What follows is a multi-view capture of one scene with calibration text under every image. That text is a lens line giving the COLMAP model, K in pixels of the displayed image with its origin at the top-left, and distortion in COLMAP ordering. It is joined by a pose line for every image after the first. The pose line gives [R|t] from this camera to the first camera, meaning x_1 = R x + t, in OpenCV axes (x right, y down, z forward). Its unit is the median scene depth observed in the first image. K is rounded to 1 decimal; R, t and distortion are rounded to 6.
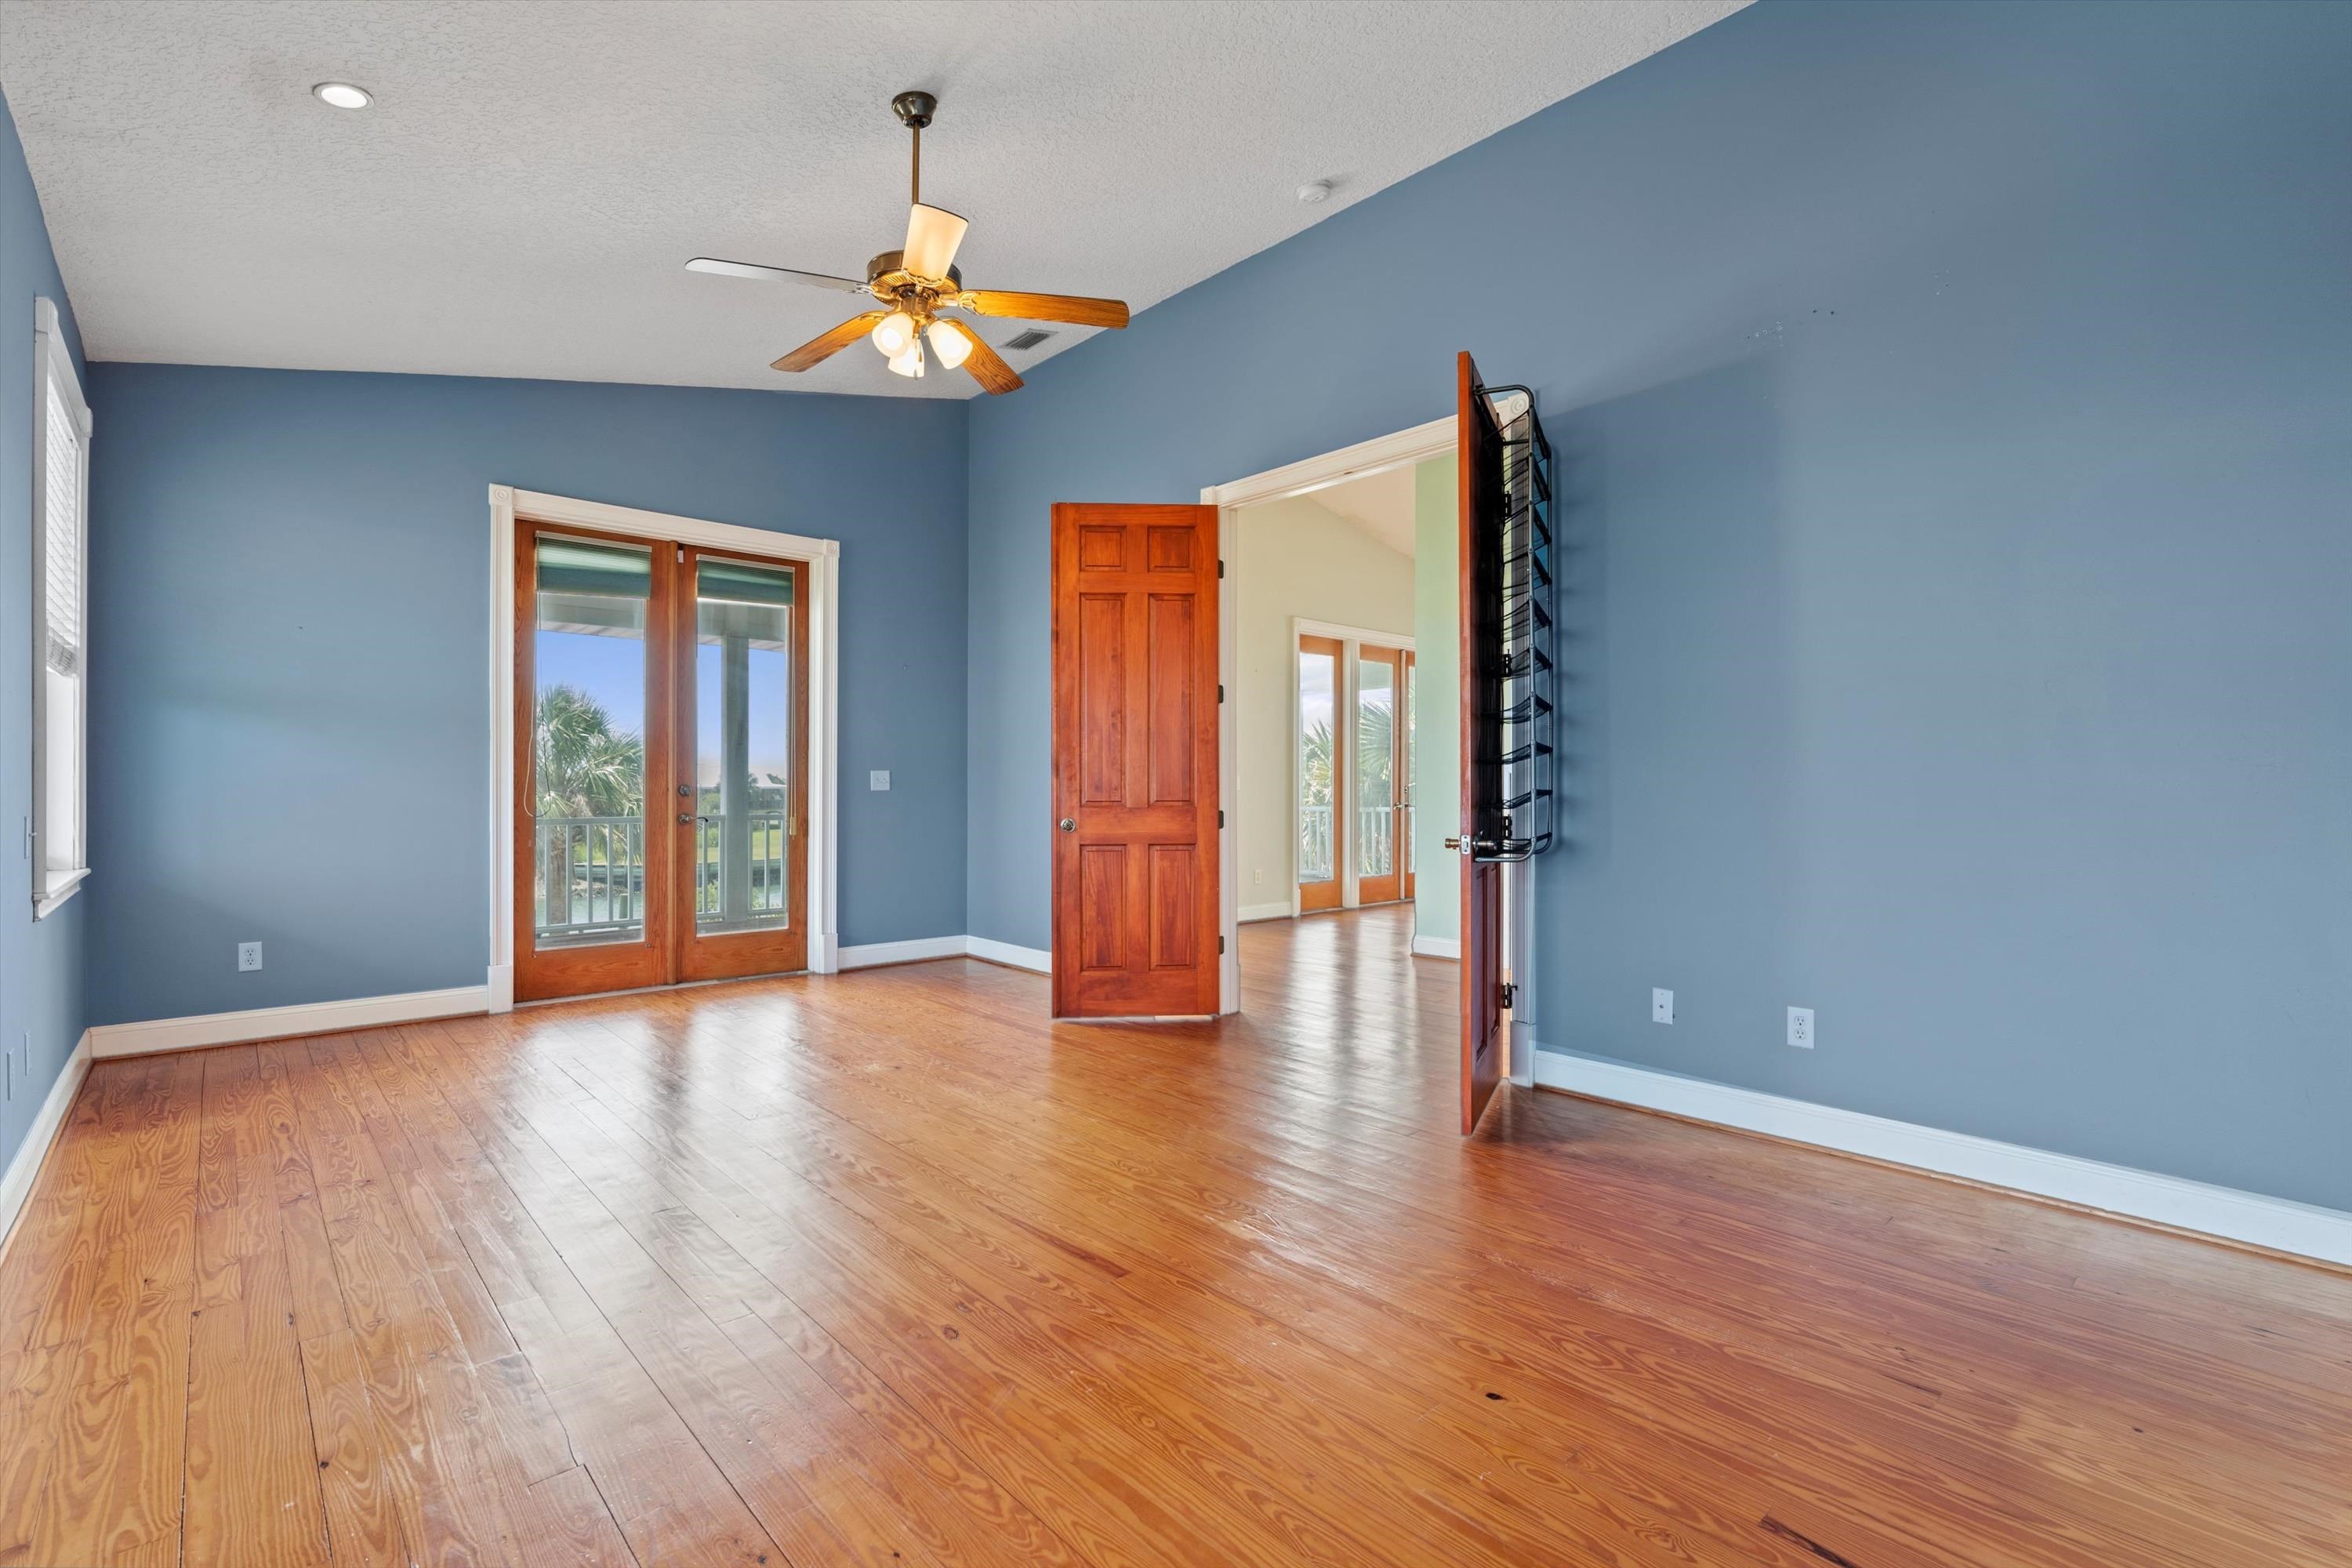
lens RADIAL K [[1065.0, 0, 1176.0], [0, 1065.0, 784.0], [0, 0, 1]] dist [-0.003262, -0.000164]
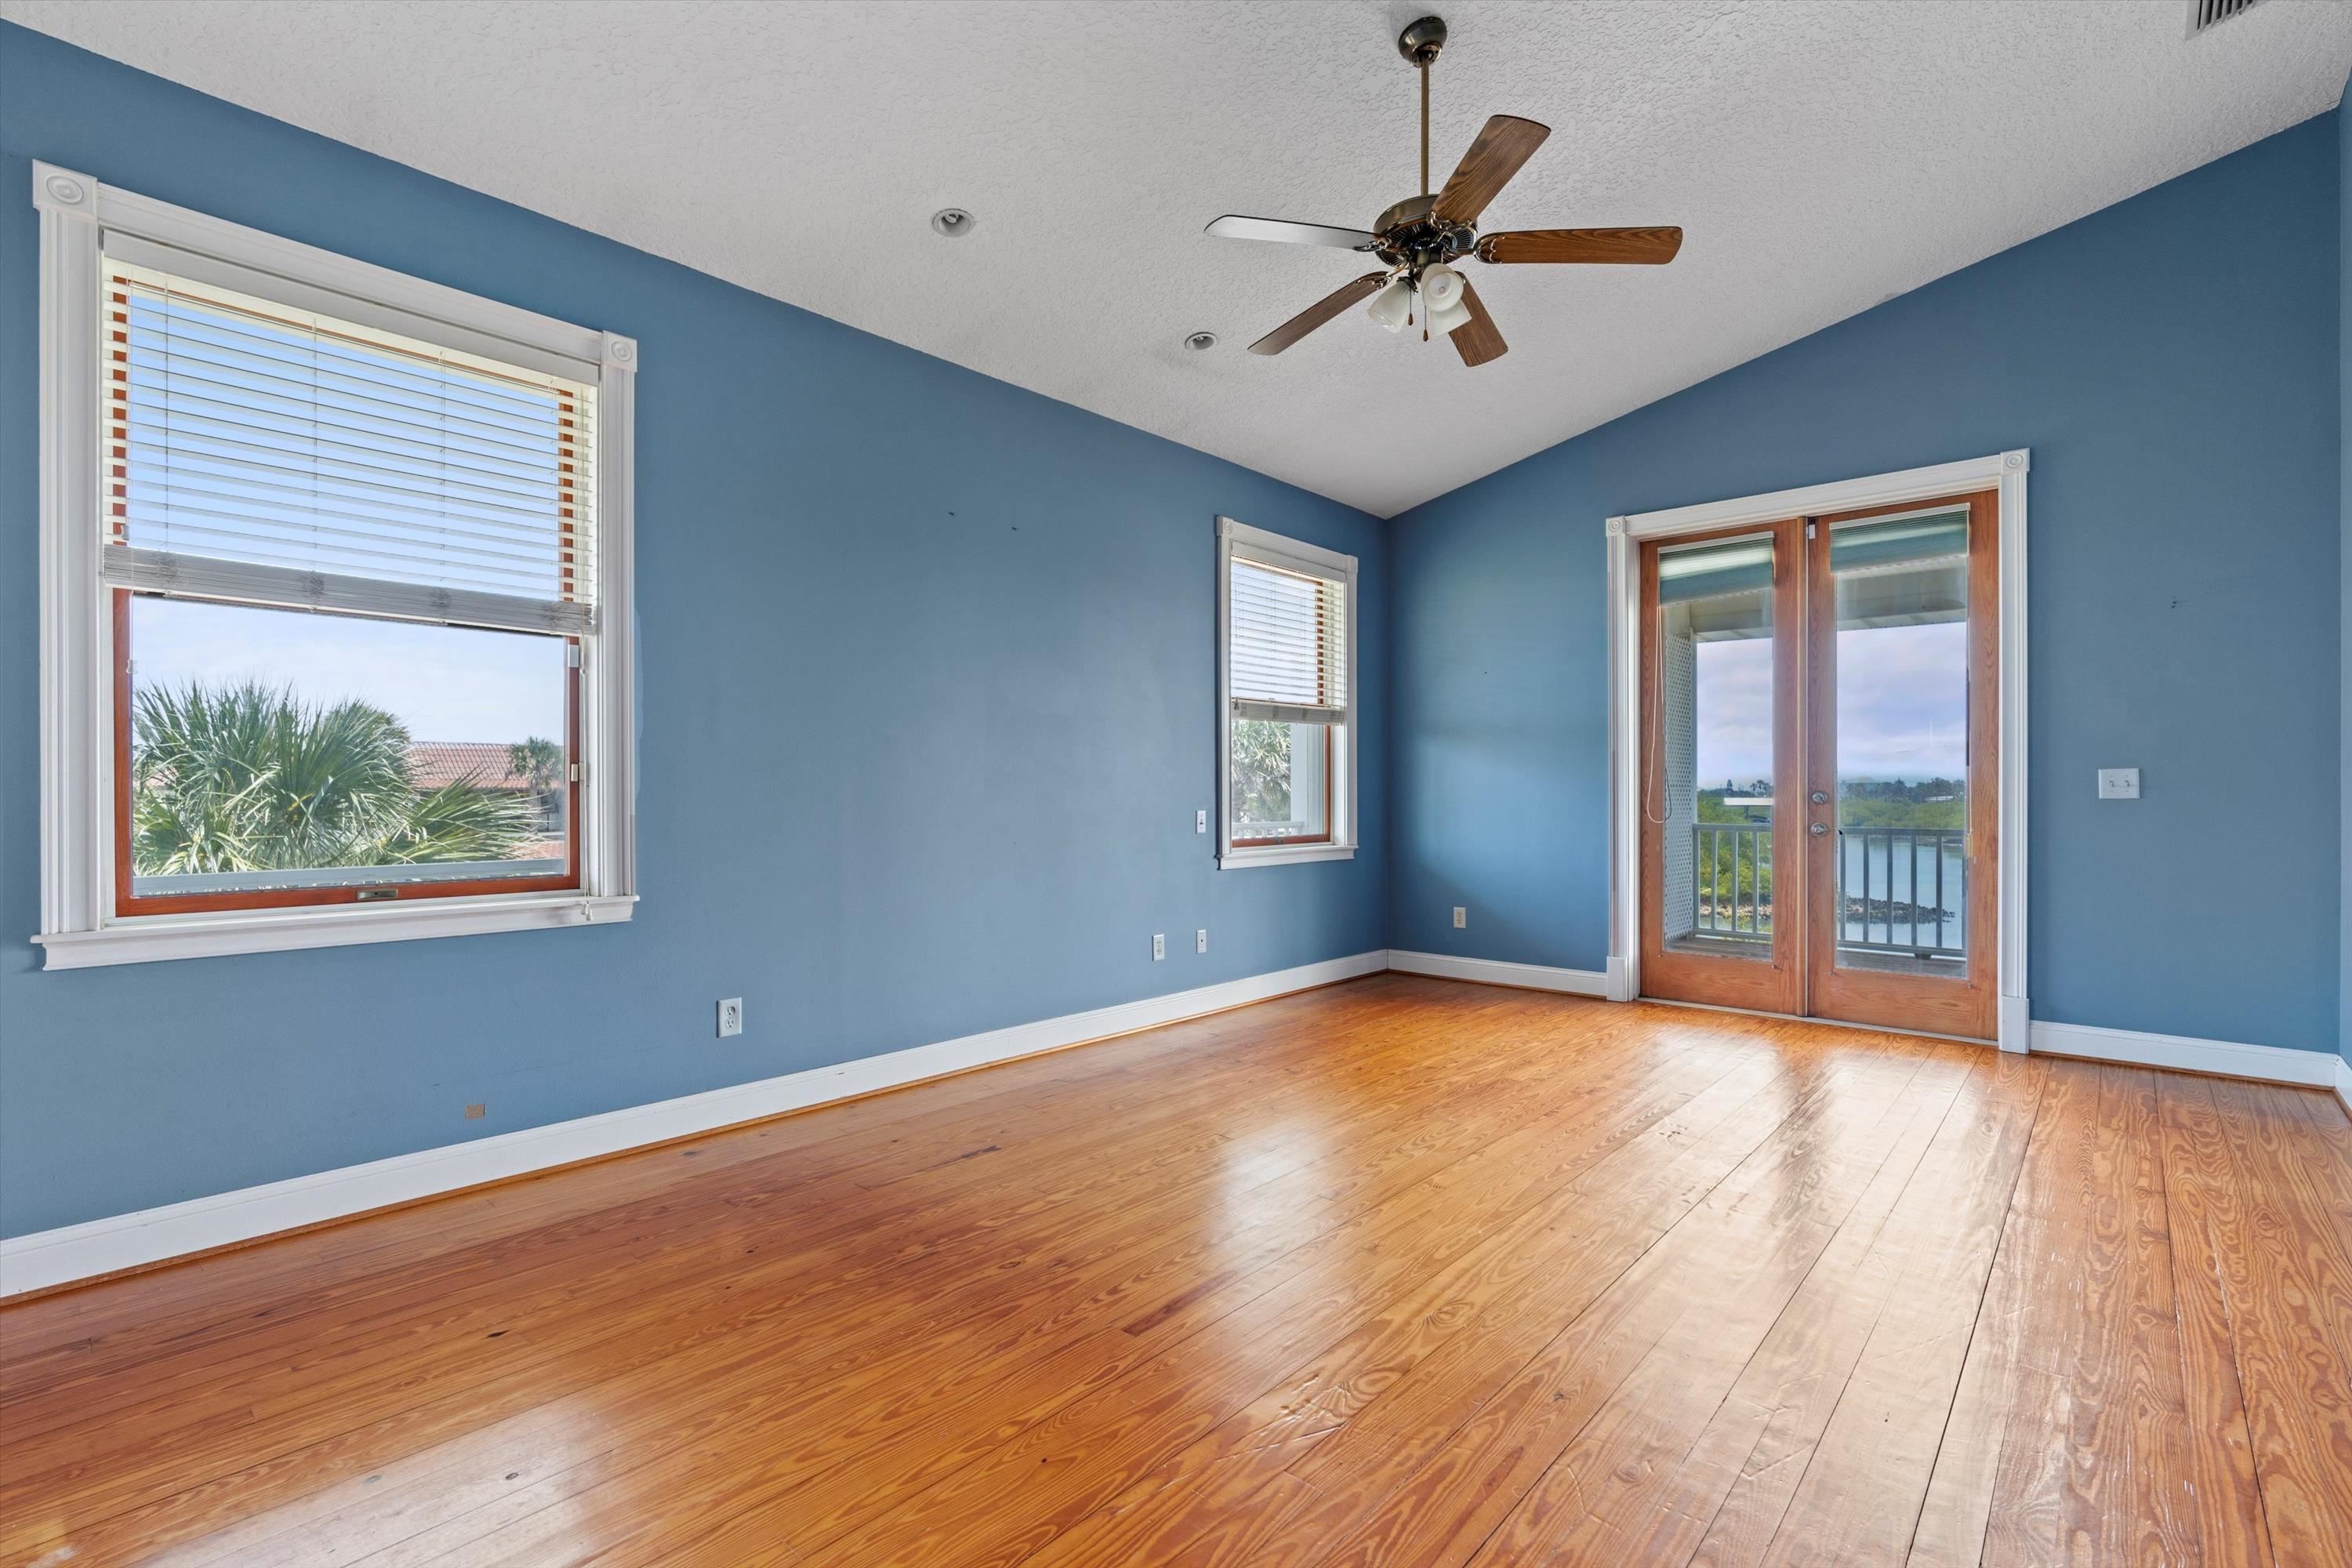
lens RADIAL K [[1058.0, 0, 1176.0], [0, 1058.0, 784.0], [0, 0, 1]] dist [-0.003964, -0.000039]
pose [[0.102810, -0.009005, -0.994660, 0.374479], [0.003405, 0.999956, -0.008701, 0.000886], [0.994695, -0.002492, 0.102836, 0.415582]]
